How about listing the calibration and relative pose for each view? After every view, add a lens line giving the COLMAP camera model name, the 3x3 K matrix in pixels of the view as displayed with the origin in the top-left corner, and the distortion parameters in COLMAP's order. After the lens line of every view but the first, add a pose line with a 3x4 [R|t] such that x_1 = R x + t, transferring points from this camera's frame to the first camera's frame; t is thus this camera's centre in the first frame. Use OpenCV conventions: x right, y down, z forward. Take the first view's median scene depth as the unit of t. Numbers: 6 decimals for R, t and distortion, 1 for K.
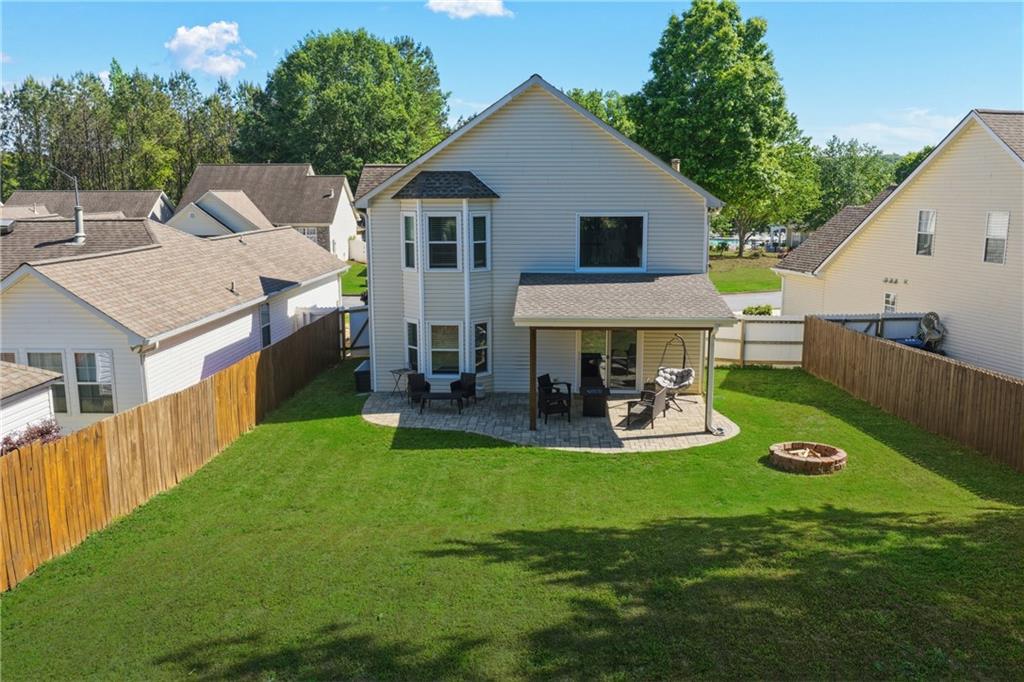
lens RADIAL K [[841.4, 0, 512.0], [0, 841.4, 341.0], [0, 0, 1]] dist [0.004111, -0.003772]
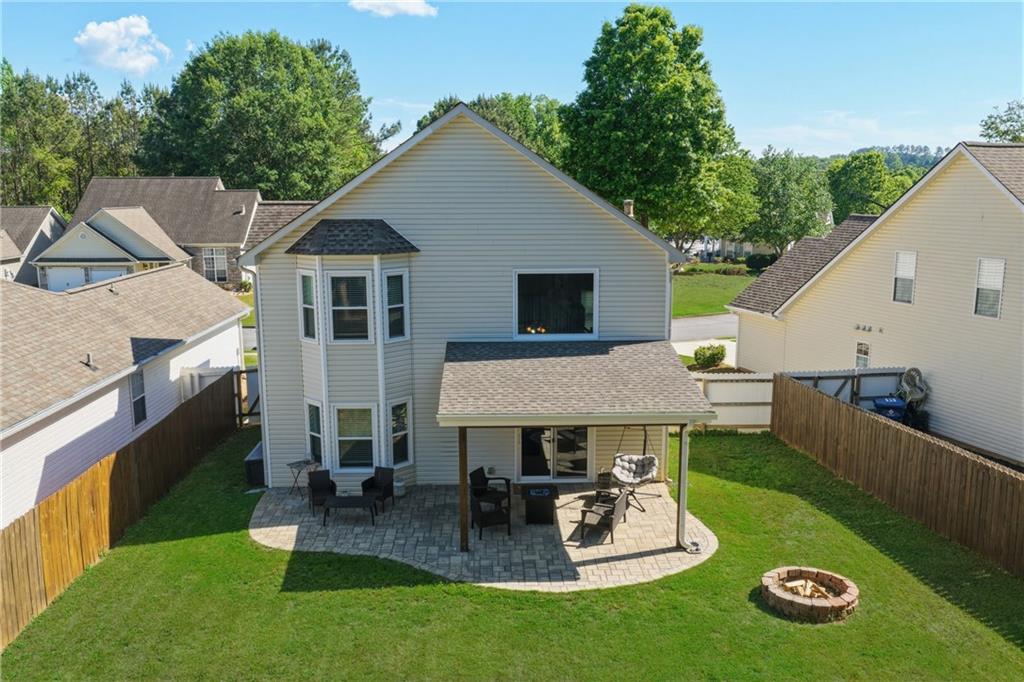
lens RADIAL K [[852.6, 0, 512.0], [0, 852.6, 341.0], [0, 0, 1]] dist [0.002618, 0.005286]
pose [[0.996635, -0.015752, 0.080434, 0.005758], [0.016203, 0.999856, -0.004967, -0.064707], [-0.080345, 0.006254, 0.996748, 0.138650]]
